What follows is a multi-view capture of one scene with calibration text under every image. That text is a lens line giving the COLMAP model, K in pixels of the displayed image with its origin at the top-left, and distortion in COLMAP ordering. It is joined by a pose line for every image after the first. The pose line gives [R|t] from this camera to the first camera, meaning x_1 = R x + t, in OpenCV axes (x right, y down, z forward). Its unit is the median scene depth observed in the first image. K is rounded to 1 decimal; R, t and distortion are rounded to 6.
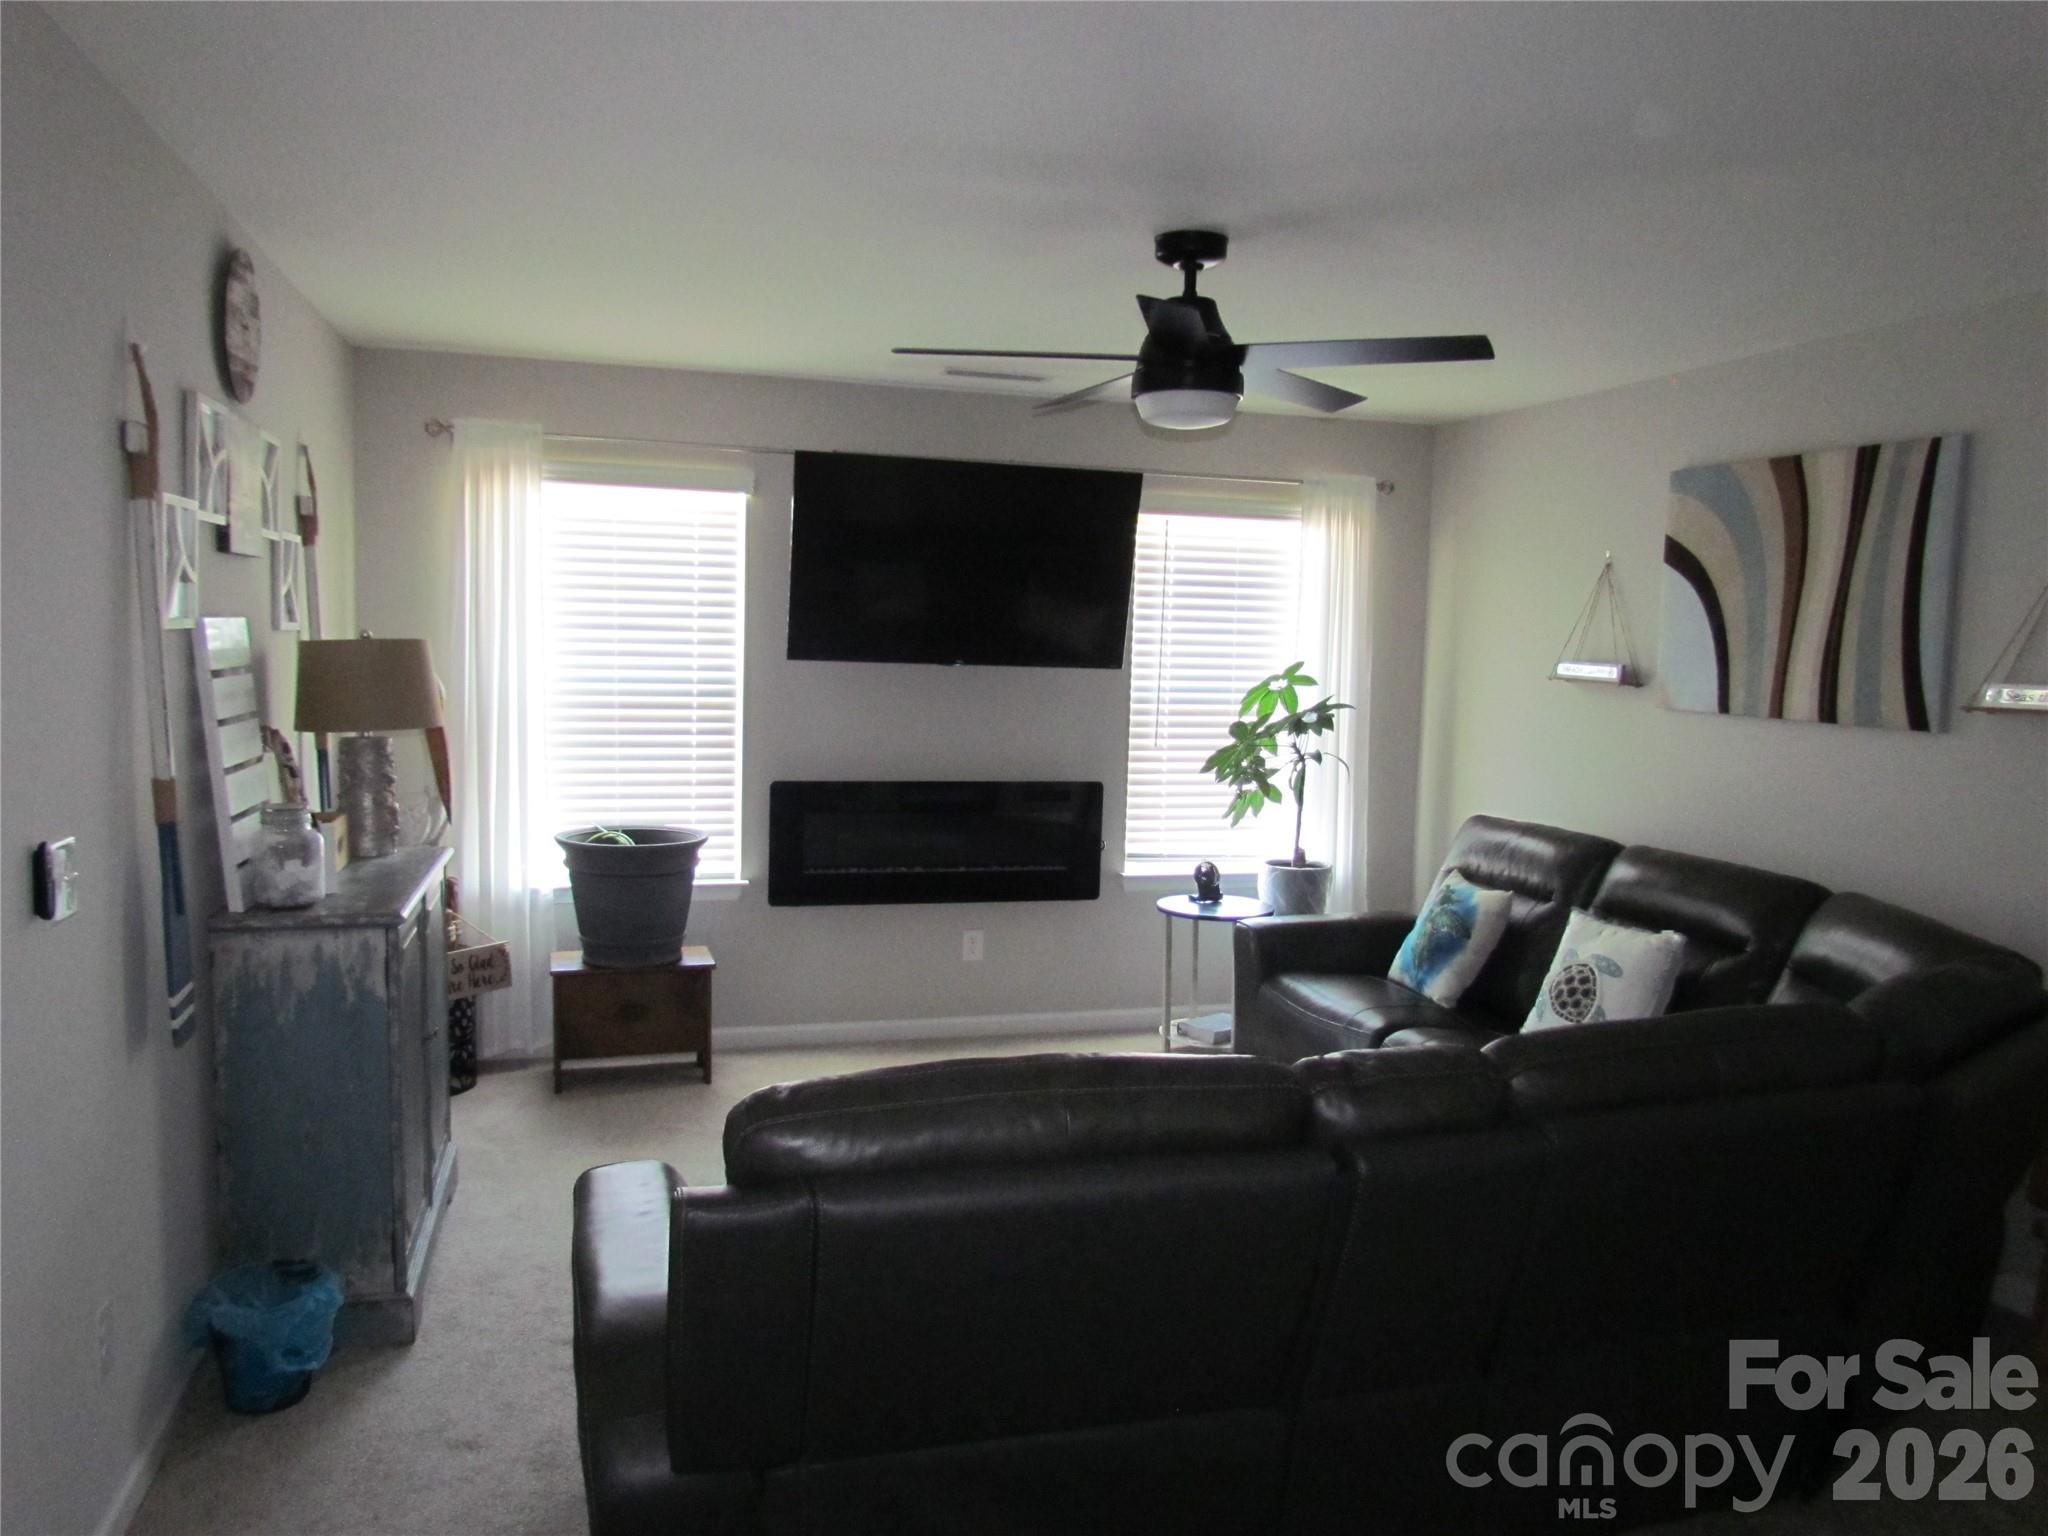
lens RADIAL K [[1510.9, 0, 1024.0], [0, 1510.9, 768.0], [0, 0, 1]] dist [-0.061347, 0.069596]
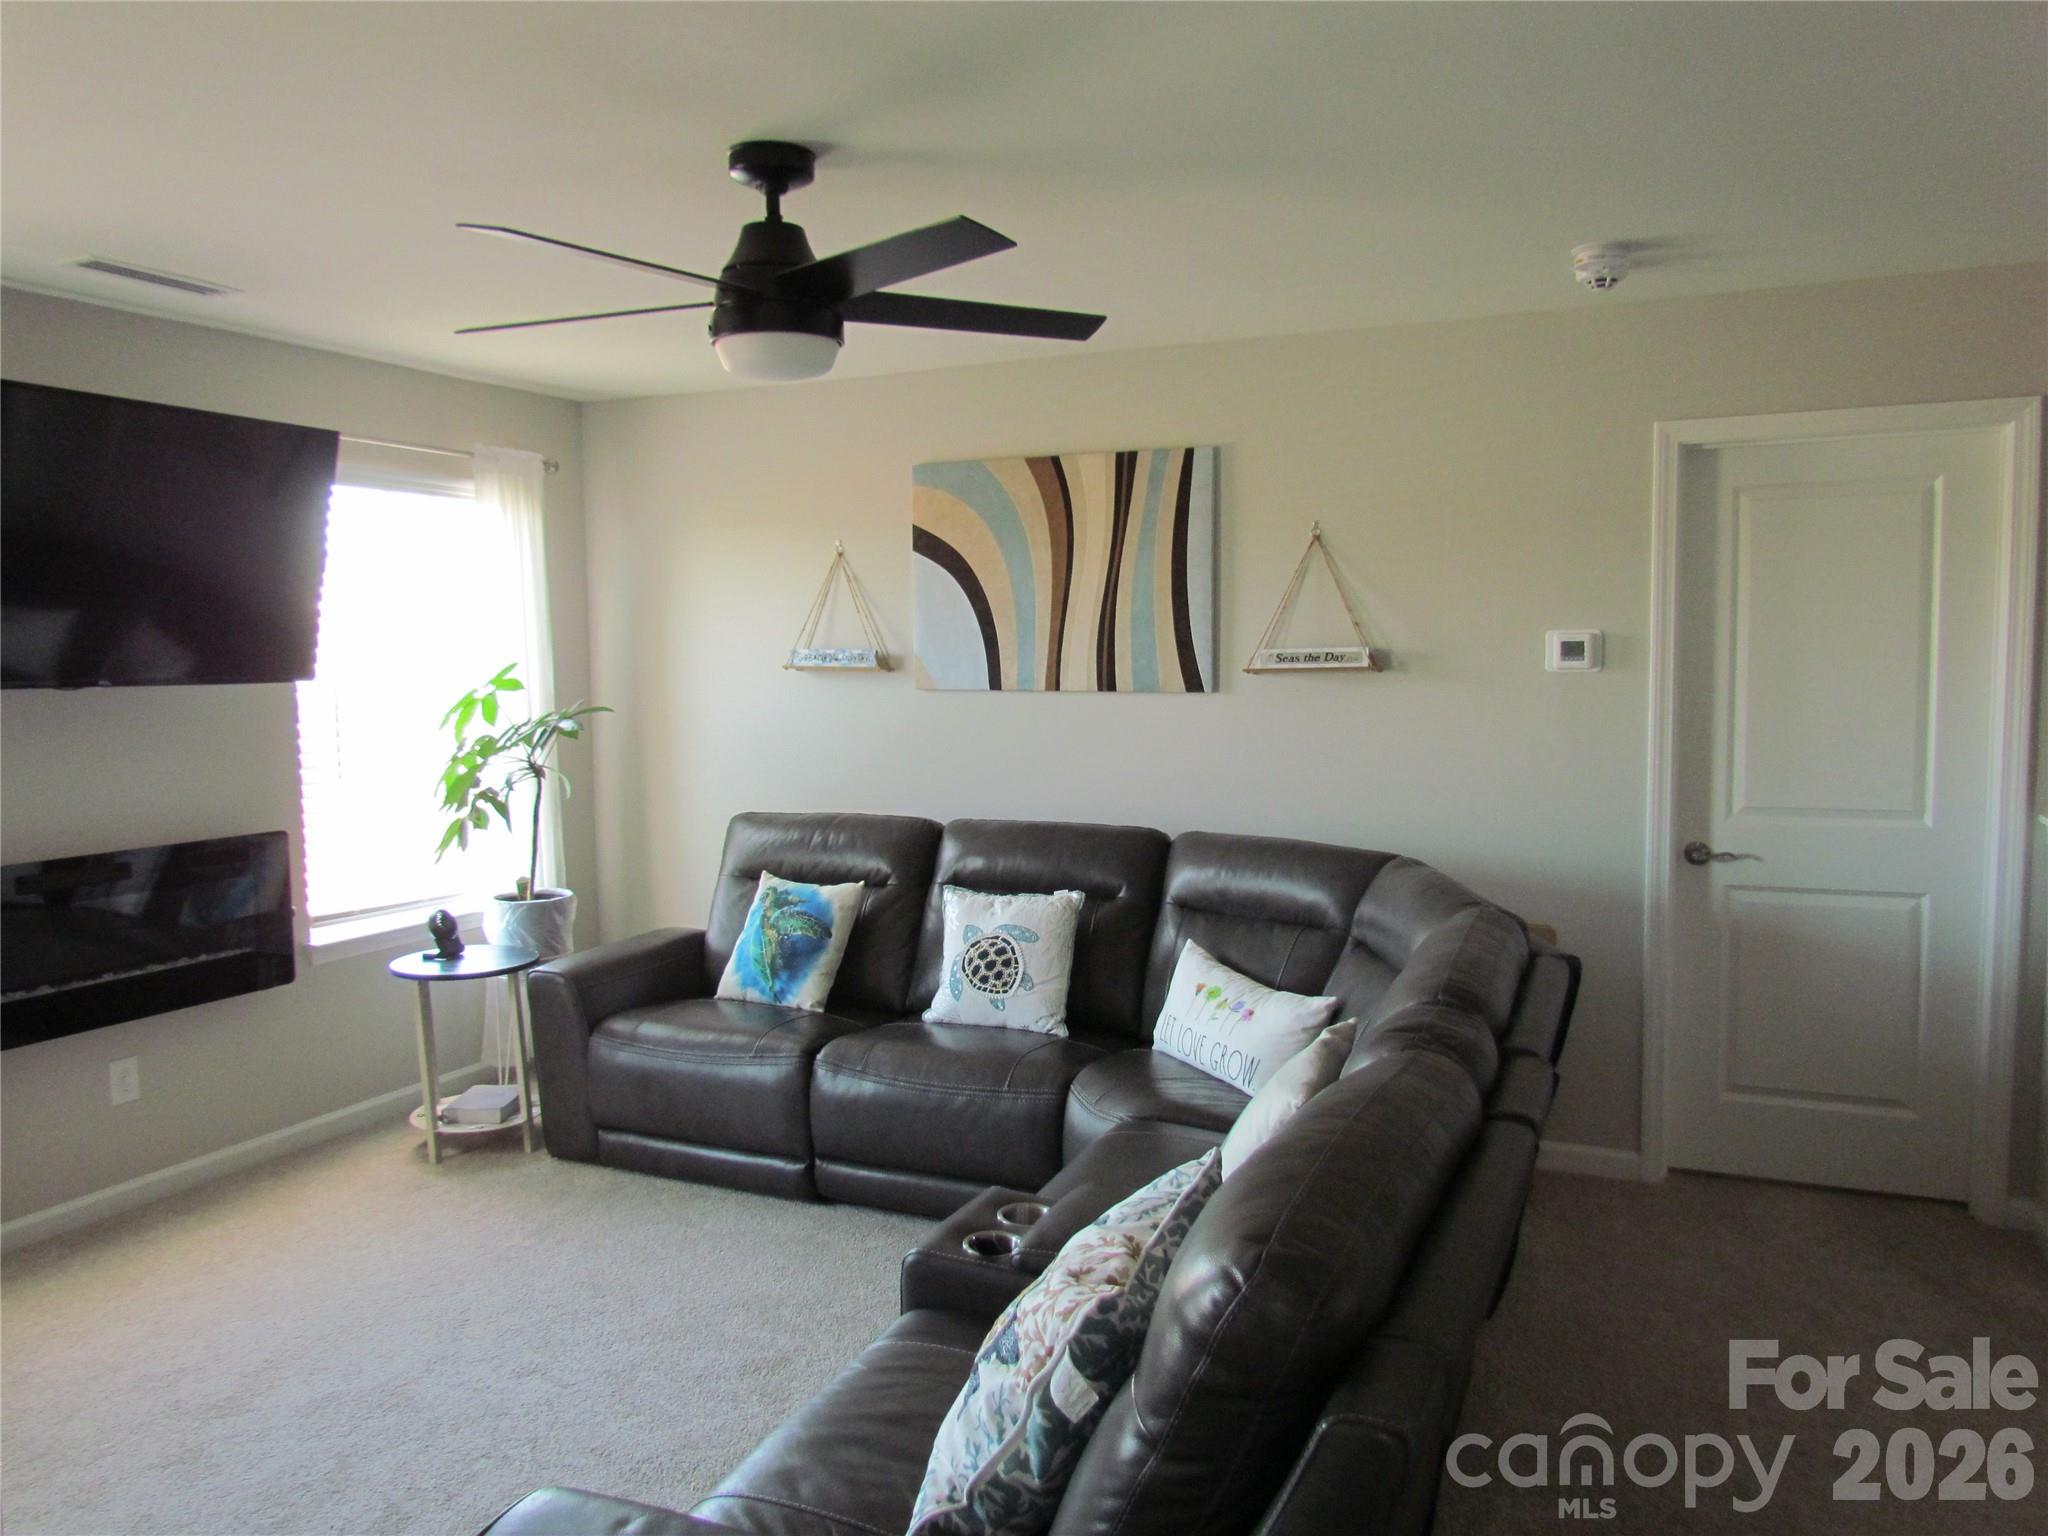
lens RADIAL K [[1510.9, 0, 1024.0], [0, 1510.9, 768.0], [0, 0, 1]] dist [-0.061347, 0.069596]
pose [[0.644002, -0.091384, 0.759547, -0.350766], [0.093069, 0.994824, 0.040780, -0.022610], [-0.759342, 0.044428, 0.649173, 0.270323]]
